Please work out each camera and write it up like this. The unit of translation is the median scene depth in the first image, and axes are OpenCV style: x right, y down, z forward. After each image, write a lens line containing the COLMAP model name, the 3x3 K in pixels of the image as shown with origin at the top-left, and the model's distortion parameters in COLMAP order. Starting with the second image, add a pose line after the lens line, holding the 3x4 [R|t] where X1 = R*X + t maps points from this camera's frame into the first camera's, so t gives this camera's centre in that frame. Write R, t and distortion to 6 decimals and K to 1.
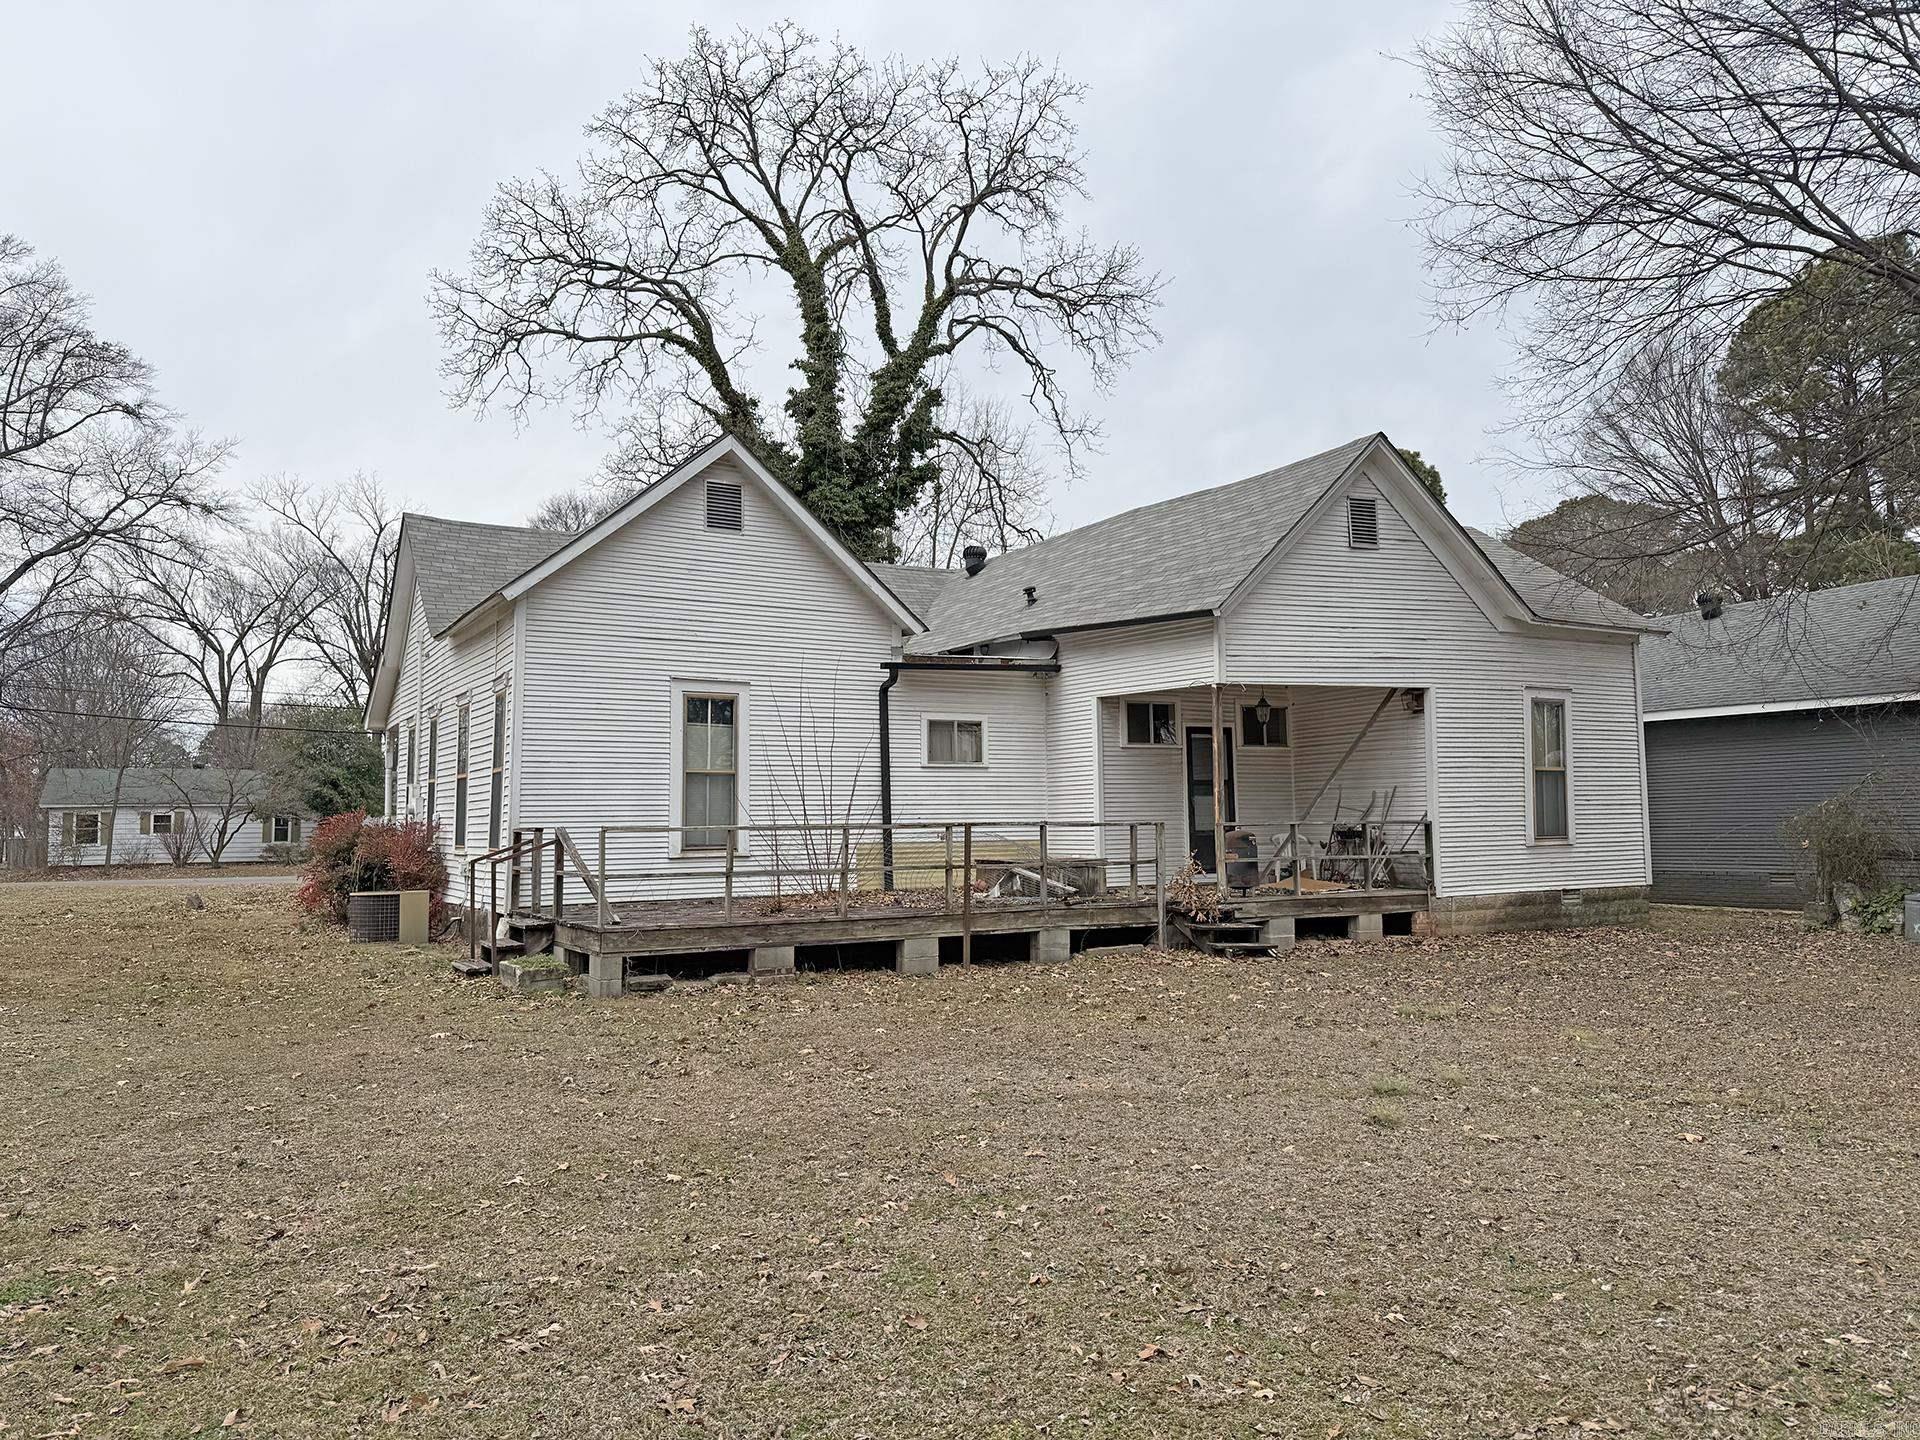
lens RADIAL K [[1341.6, 0, 972.0], [0, 1341.6, 708.7], [0, 0, 1]] dist [0.070506, -0.019528]
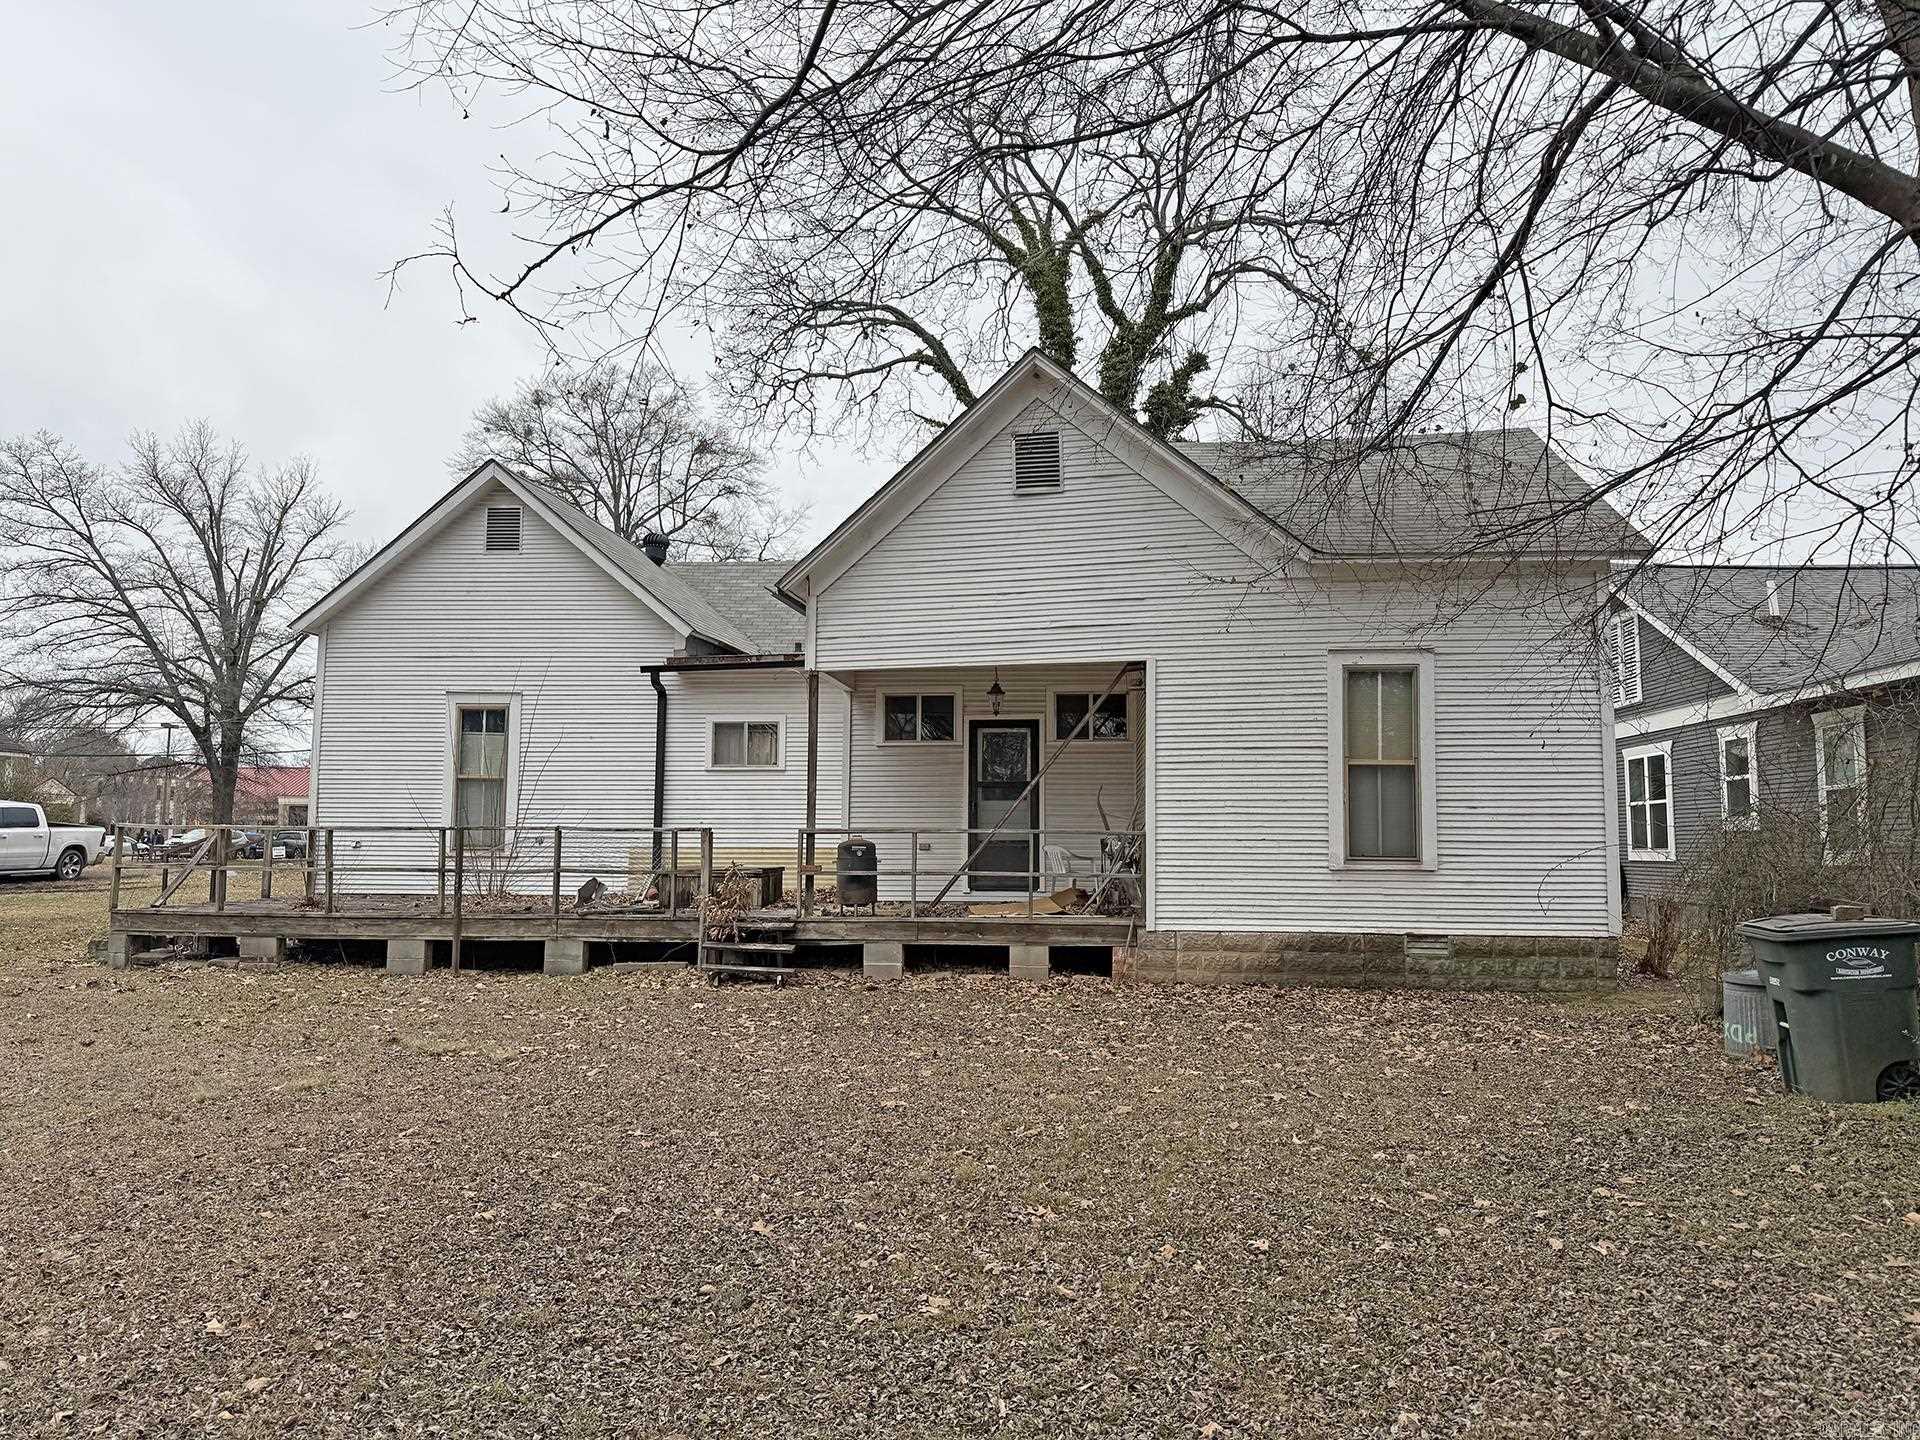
lens RADIAL K [[1341.6, 0, 971.3], [0, 1341.6, 723.9], [0, 0, 1]] dist [0.070506, -0.019528]
pose [[0.815519, -0.029833, -0.577961, 0.700640], [0.033927, 0.999417, -0.003716, 0.020062], [0.577735, -0.016578, 0.816056, 0.313231]]
